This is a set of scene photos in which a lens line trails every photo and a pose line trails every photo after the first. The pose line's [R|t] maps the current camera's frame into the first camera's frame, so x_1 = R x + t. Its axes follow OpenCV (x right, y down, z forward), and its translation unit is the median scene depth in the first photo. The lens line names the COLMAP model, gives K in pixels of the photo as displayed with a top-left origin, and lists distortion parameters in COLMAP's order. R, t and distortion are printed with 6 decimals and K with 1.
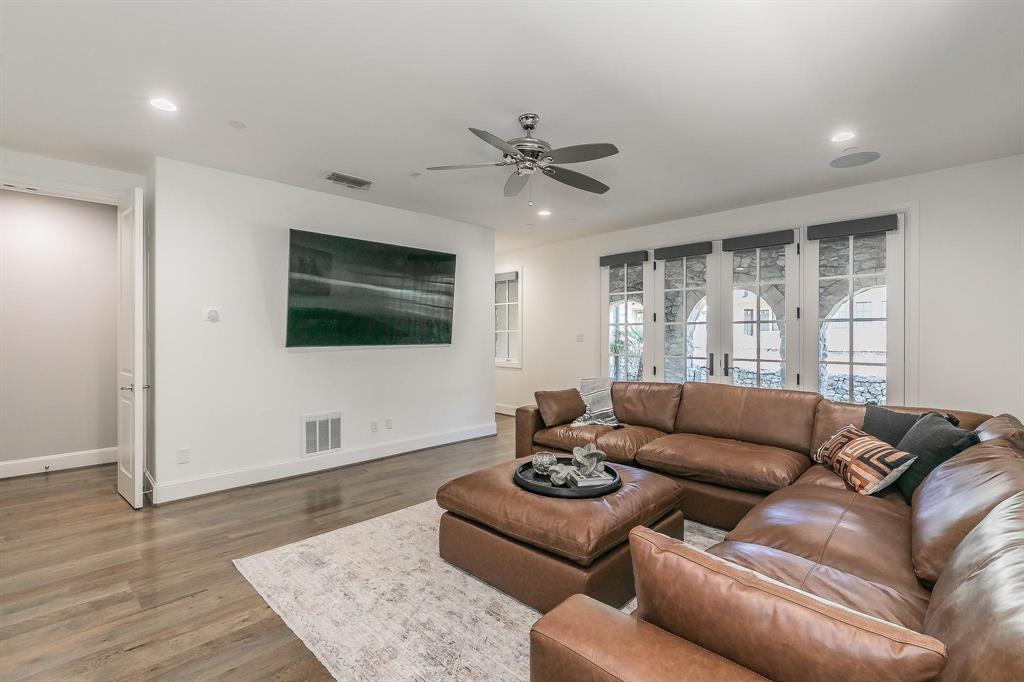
lens RADIAL K [[452.4, 0, 512.0], [0, 452.4, 341.0], [0, 0, 1]] dist [0.001398, 0.000201]
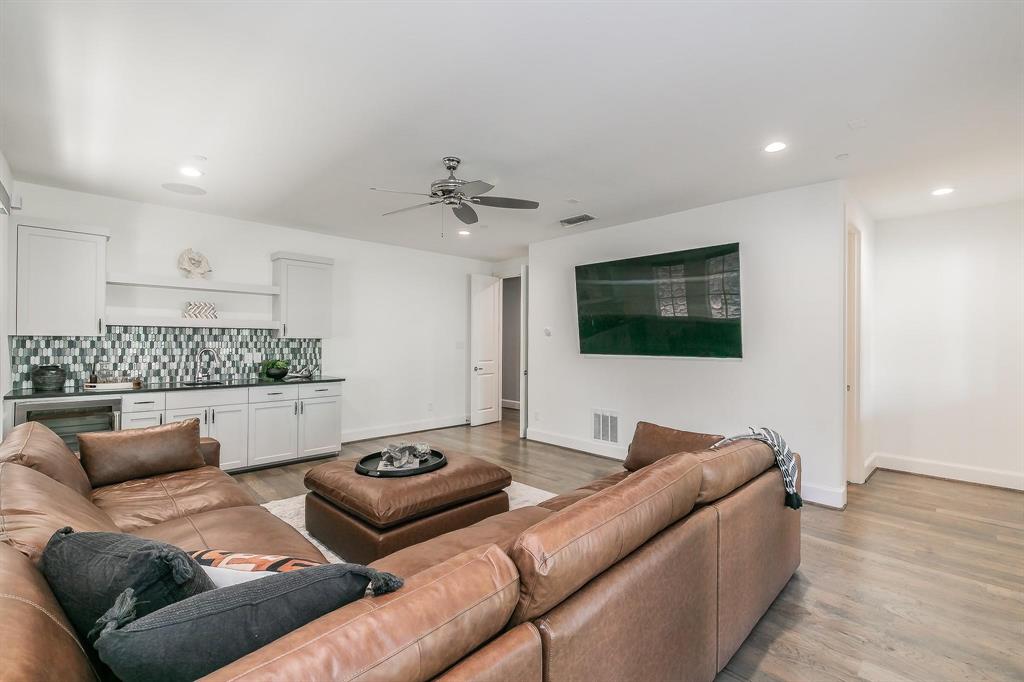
lens RADIAL K [[437.9, 0, 510.5], [0, 437.9, 337.7], [0, 0, 1]] dist [0.001818, -0.000036]
pose [[0.003846, -0.006311, -0.999973, 0.806577], [-0.012860, 0.999897, -0.006360, -0.022580], [0.999910, 0.012885, 0.003764, 0.788712]]
